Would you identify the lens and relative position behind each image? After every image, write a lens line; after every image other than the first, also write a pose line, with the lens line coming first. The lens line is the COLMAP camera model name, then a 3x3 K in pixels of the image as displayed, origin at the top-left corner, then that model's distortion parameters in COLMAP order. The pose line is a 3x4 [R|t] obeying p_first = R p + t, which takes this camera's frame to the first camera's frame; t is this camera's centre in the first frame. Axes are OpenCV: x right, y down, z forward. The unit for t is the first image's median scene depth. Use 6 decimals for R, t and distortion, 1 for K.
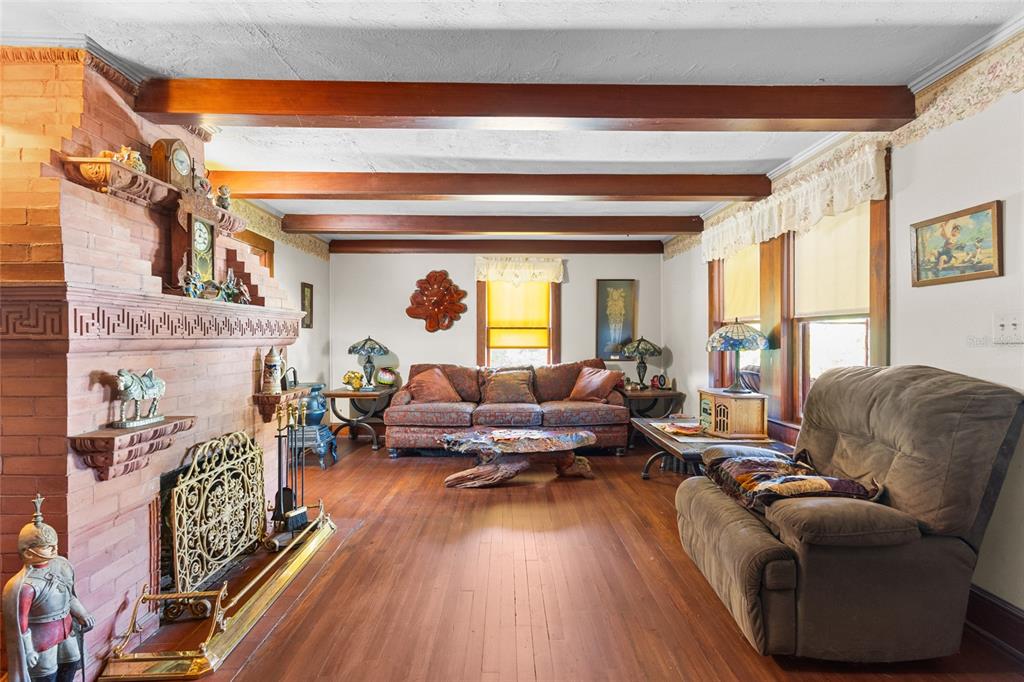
lens RADIAL K [[472.8, 0, 517.6], [0, 472.8, 343.4], [0, 0, 1]] dist [-0.002623, 0.002006]
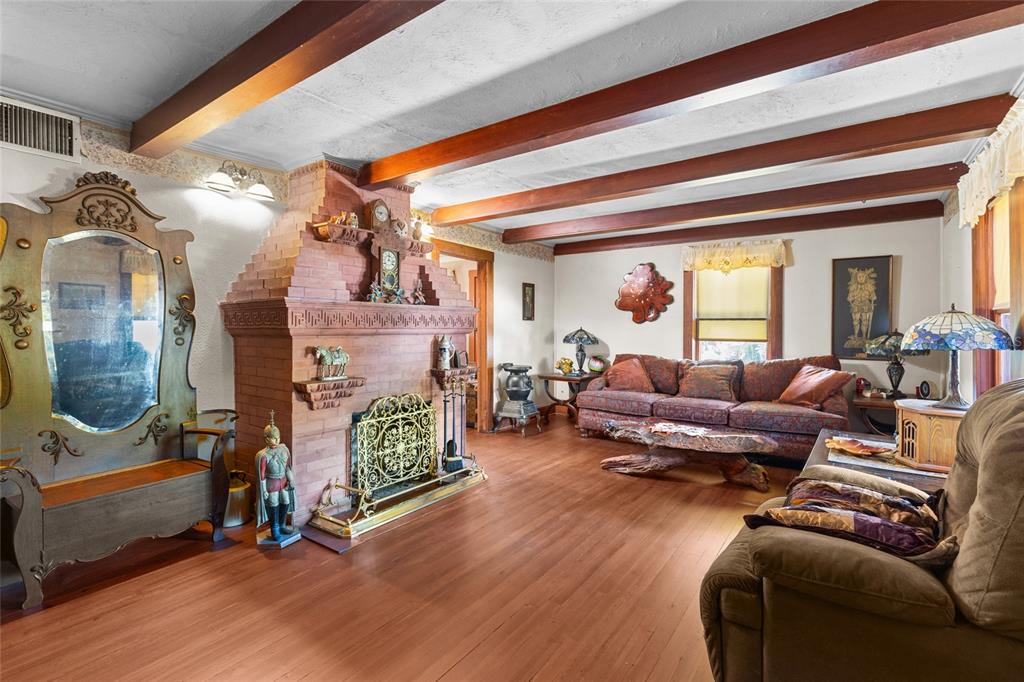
lens RADIAL K [[472.8, 0, 520.0], [0, 472.8, 331.1], [0, 0, 1]] dist [-0.002623, 0.002006]
pose [[0.798298, 0.009815, -0.602183, 0.491346], [-0.013570, 0.999906, -0.001691, -0.004262], [0.602110, 0.009521, 0.798356, 0.043362]]
